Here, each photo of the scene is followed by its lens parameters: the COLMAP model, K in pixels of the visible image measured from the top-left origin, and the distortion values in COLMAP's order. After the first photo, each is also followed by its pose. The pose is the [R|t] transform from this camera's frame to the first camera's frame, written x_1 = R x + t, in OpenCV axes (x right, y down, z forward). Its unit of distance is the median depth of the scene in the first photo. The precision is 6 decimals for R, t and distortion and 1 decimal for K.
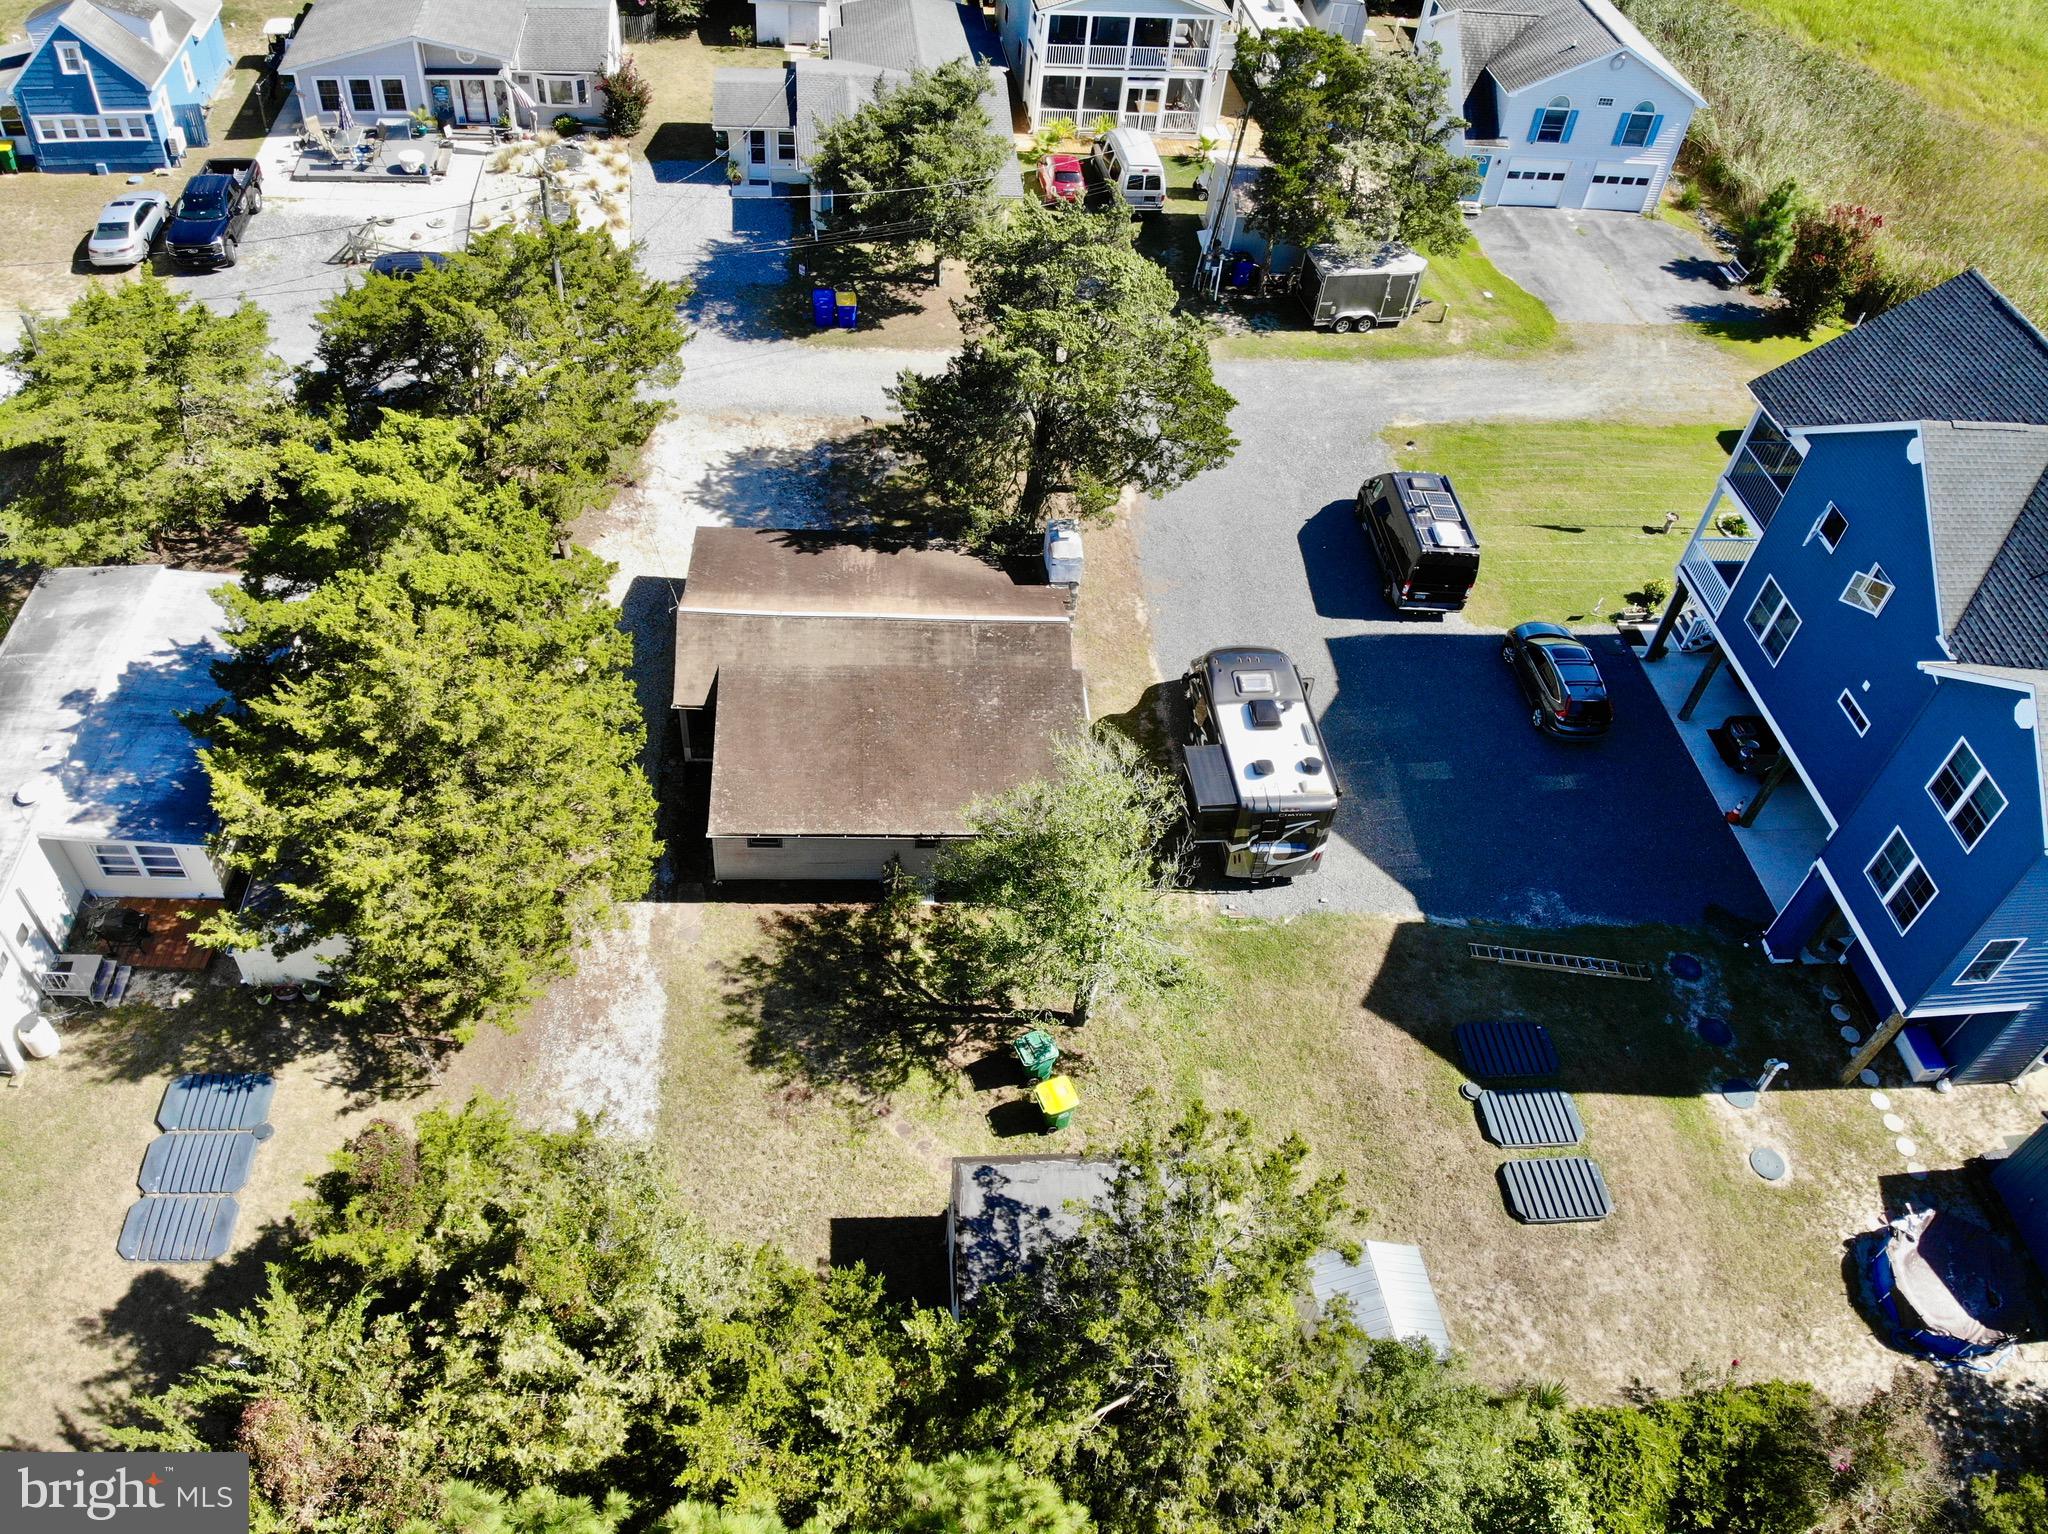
lens RADIAL K [[1495.0, 0, 1011.4], [0, 1495.0, 751.9], [0, 0, 1]] dist [0.049525, -0.145054]
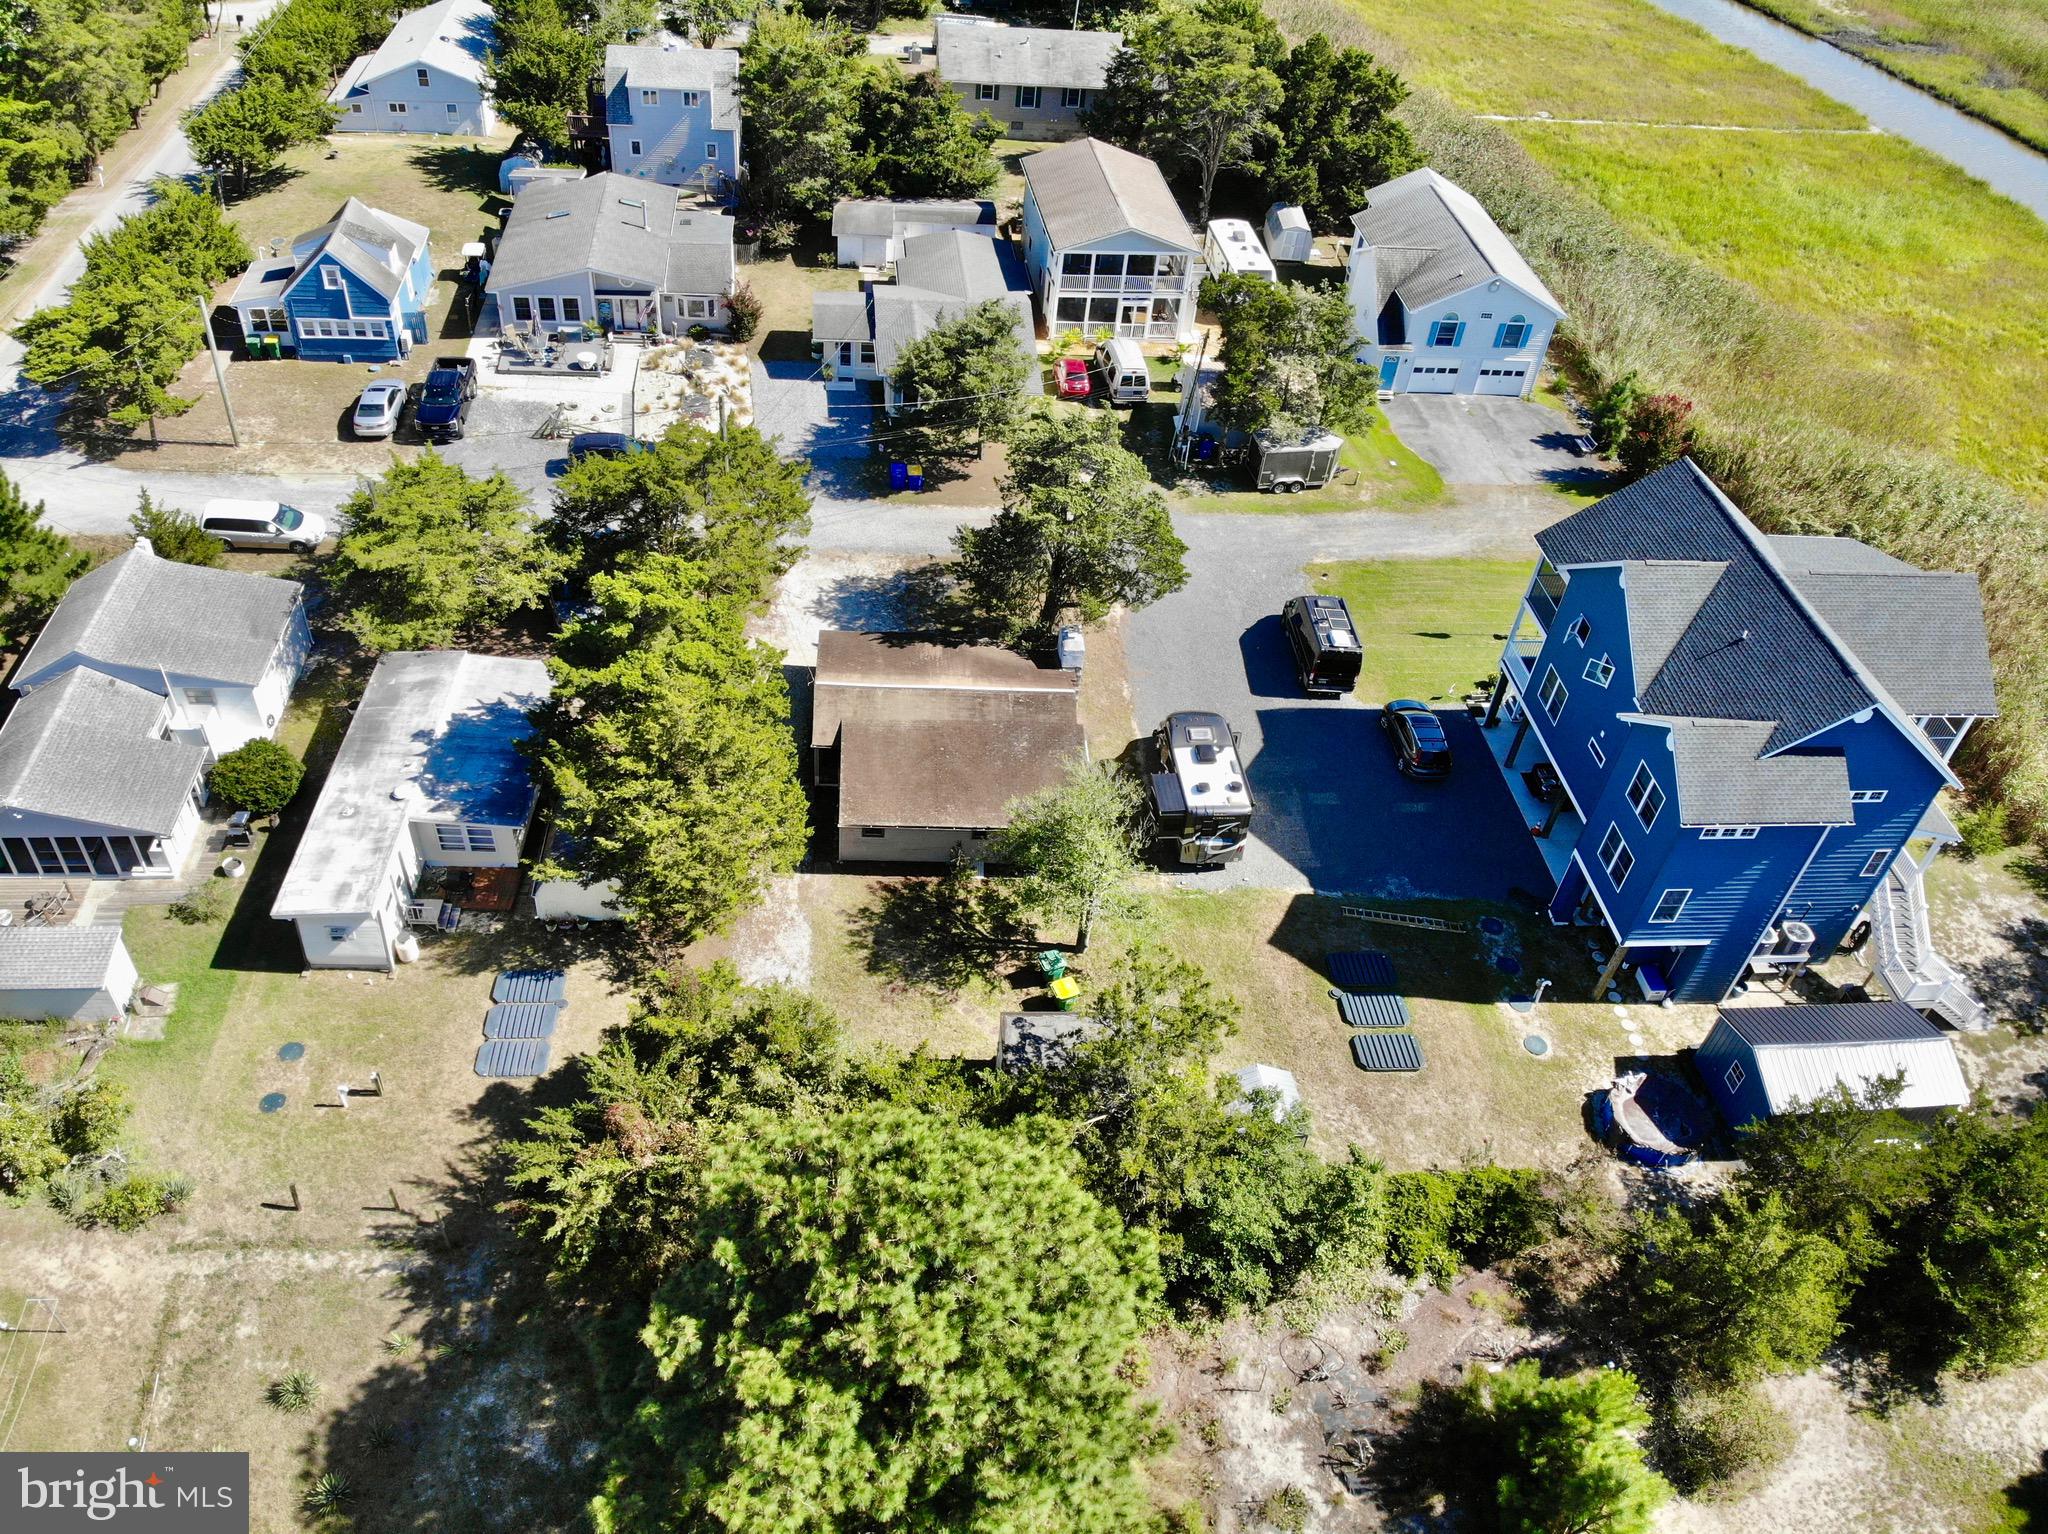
lens RADIAL K [[1512.5, 0, 1026.9], [0, 1512.5, 718.3], [0, 0, 1]] dist [0.153138, -0.355874]
pose [[0.999986, 0.004915, 0.001792, -0.012345], [-0.004707, 0.994790, -0.101836, 0.096128], [-0.002283, 0.101826, 0.994800, -0.521621]]
